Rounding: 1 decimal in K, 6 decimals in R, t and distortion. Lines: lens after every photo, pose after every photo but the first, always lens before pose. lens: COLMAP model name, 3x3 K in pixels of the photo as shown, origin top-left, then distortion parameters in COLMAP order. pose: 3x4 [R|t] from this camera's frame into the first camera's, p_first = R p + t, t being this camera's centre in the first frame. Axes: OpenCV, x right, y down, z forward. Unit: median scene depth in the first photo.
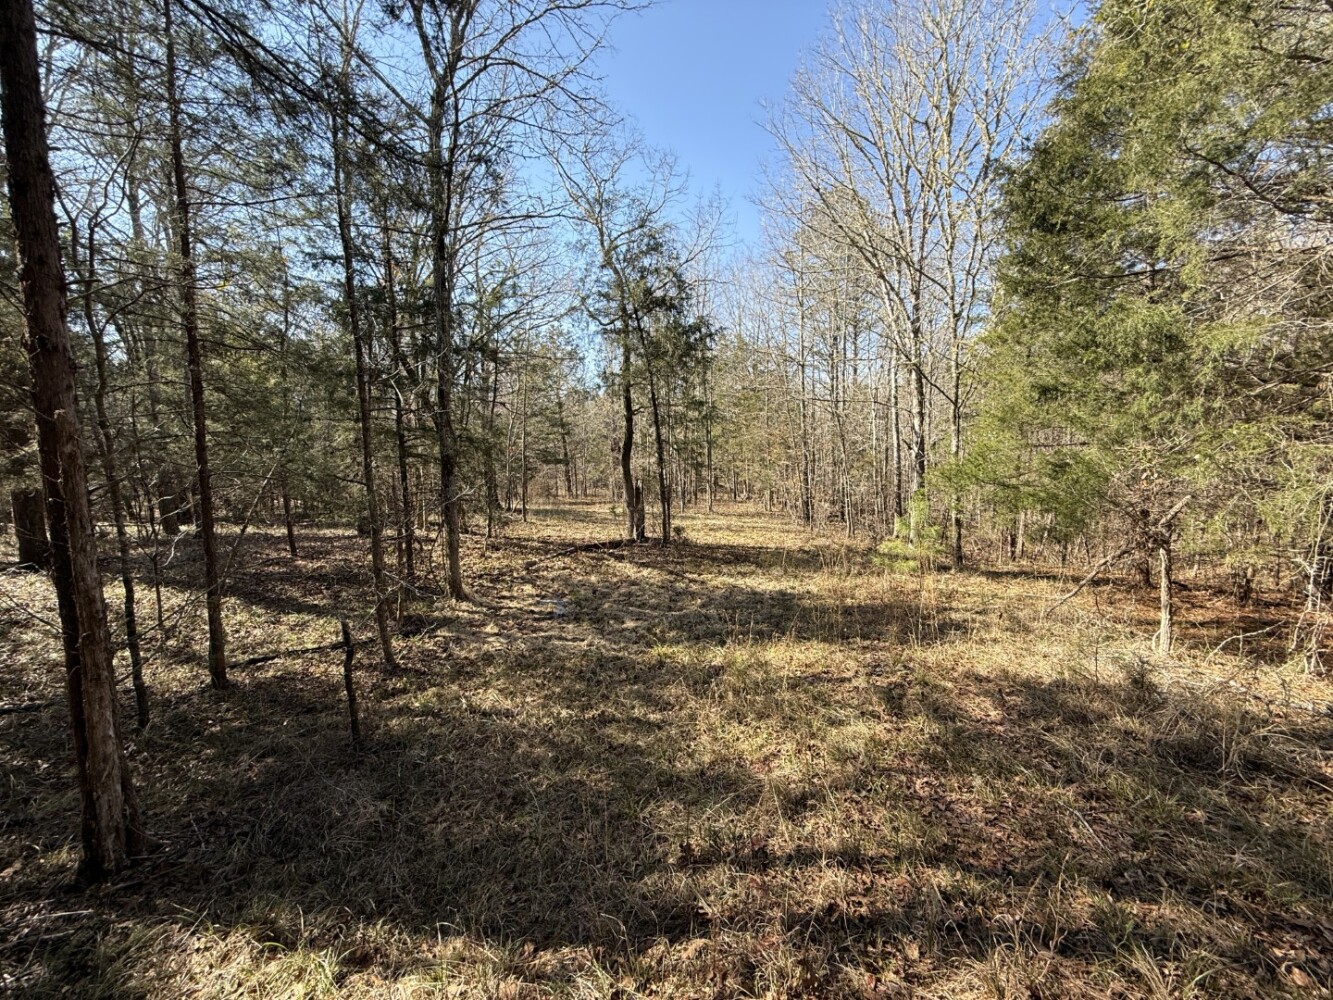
lens RADIAL K [[532.7, 0, 666.5], [0, 532.7, 500.0], [0, 0, 1]] dist [0.000291, 0.000001]
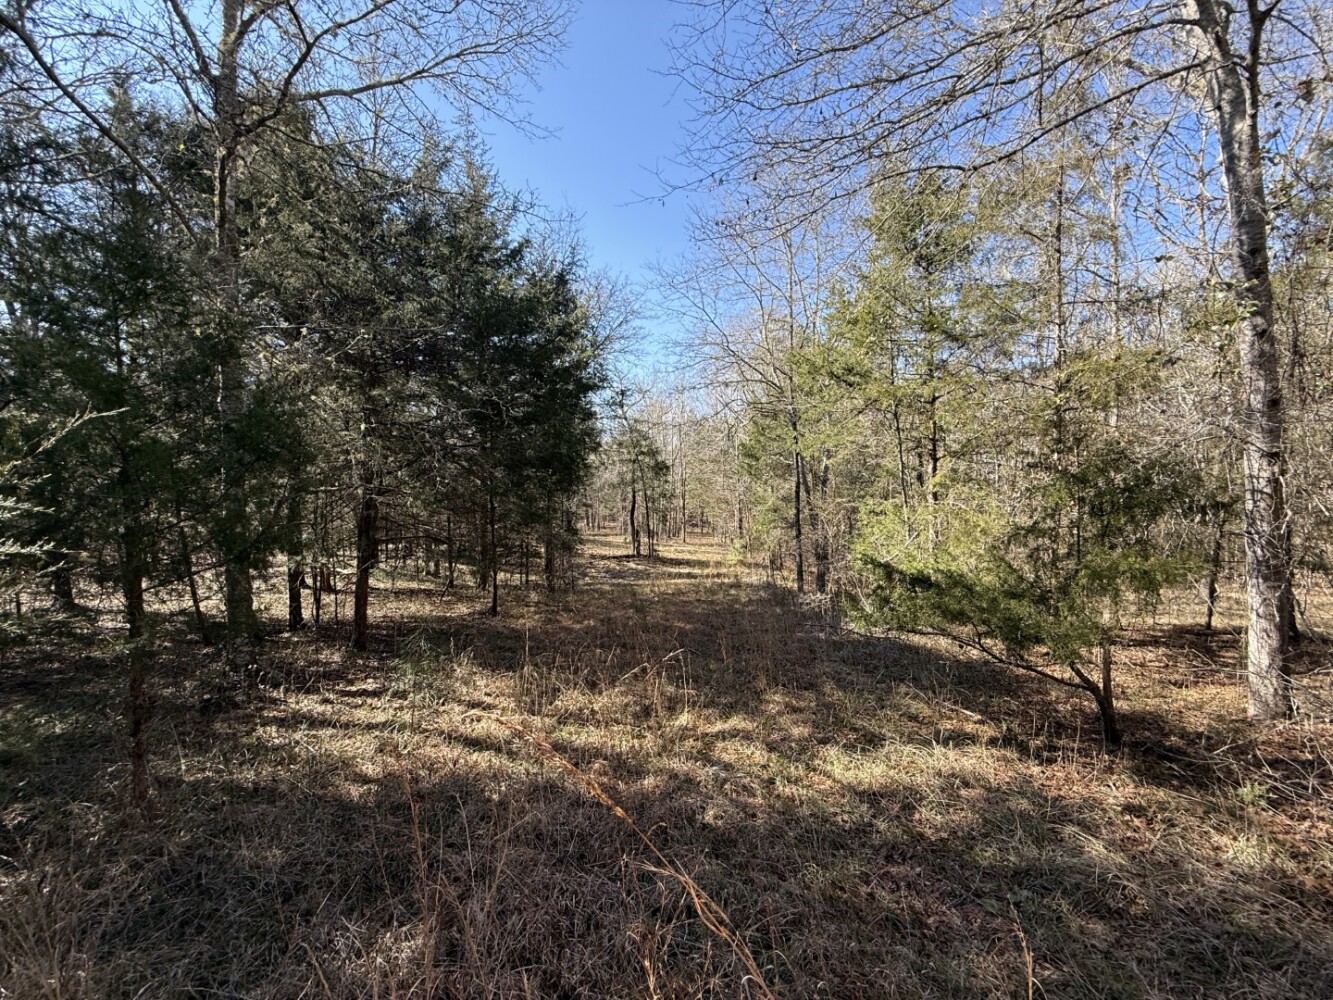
lens RADIAL K [[532.7, 0, 666.5], [0, 532.7, 500.0], [0, 0, 1]] dist [0.000291, 0.000001]
pose [[0.999898, 0.013483, -0.004689, 0.066565], [-0.013727, 0.998294, -0.056756, -0.021565], [0.003916, 0.056814, 0.998377, -1.047123]]
